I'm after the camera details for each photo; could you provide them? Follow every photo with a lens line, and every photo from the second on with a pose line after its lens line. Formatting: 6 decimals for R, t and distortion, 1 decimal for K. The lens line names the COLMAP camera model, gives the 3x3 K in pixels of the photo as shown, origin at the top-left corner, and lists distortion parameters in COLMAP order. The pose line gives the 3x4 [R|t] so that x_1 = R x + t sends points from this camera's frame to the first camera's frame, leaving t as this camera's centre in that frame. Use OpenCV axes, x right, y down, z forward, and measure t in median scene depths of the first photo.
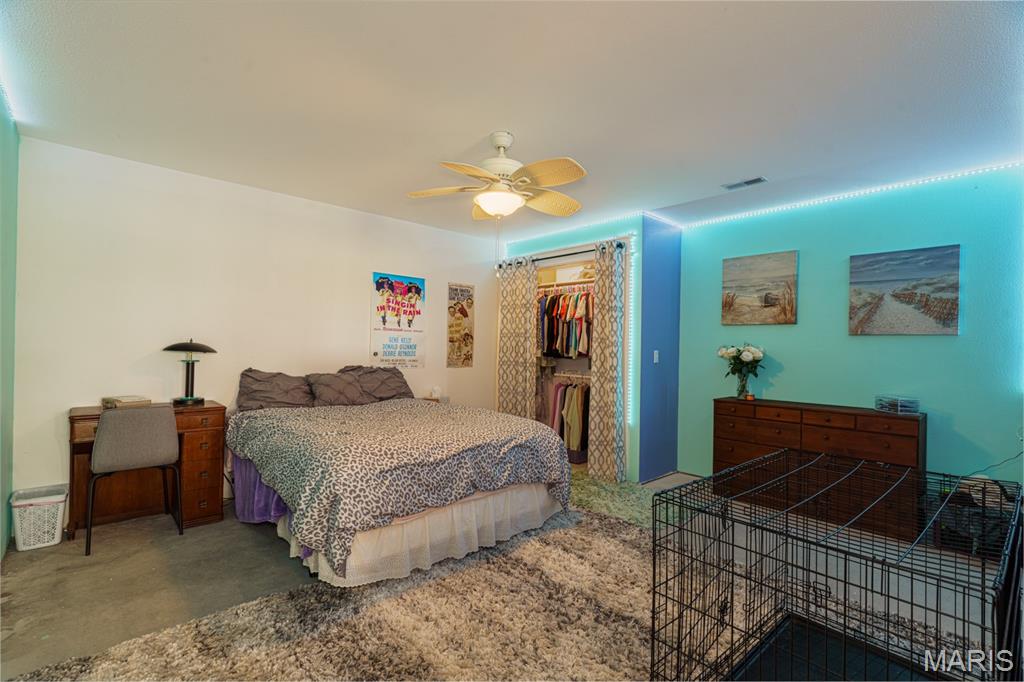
lens RADIAL K [[464.8, 0, 513.5], [0, 464.8, 345.4], [0, 0, 1]] dist [-0.004504, 0.000000]
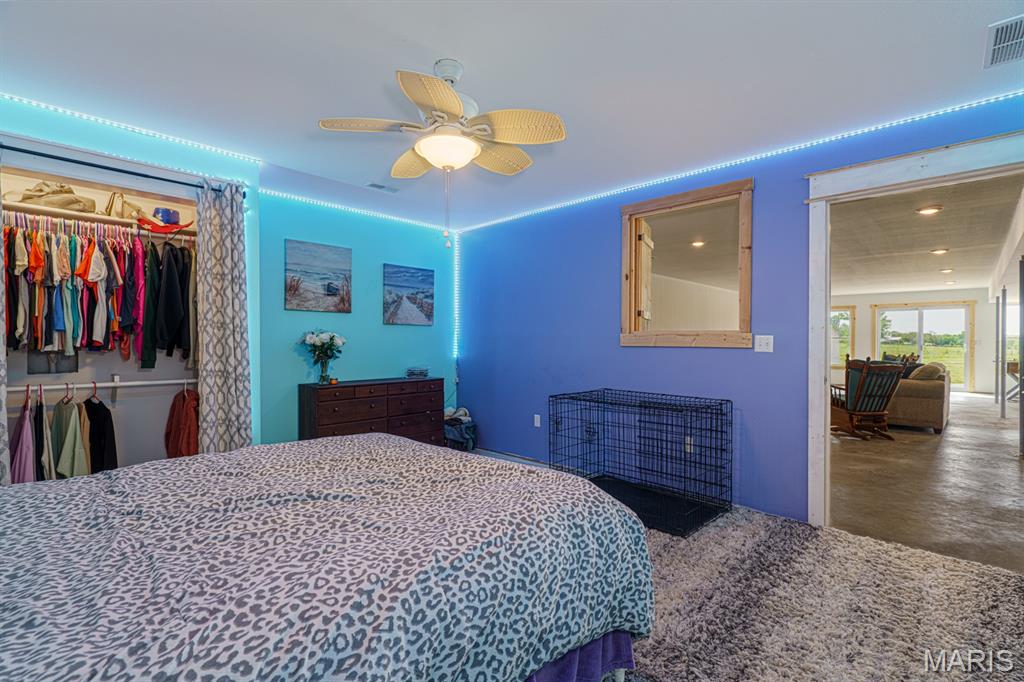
lens RADIAL K [[464.8, 0, 514.3], [0, 464.8, 340.6], [0, 0, 1]] dist [-0.004504, 0.000000]
pose [[-0.047606, -0.022341, 0.998616, -0.595321], [-0.012888, 0.999680, 0.021750, -0.008249], [-0.998783, -0.011834, -0.047878, 0.683415]]
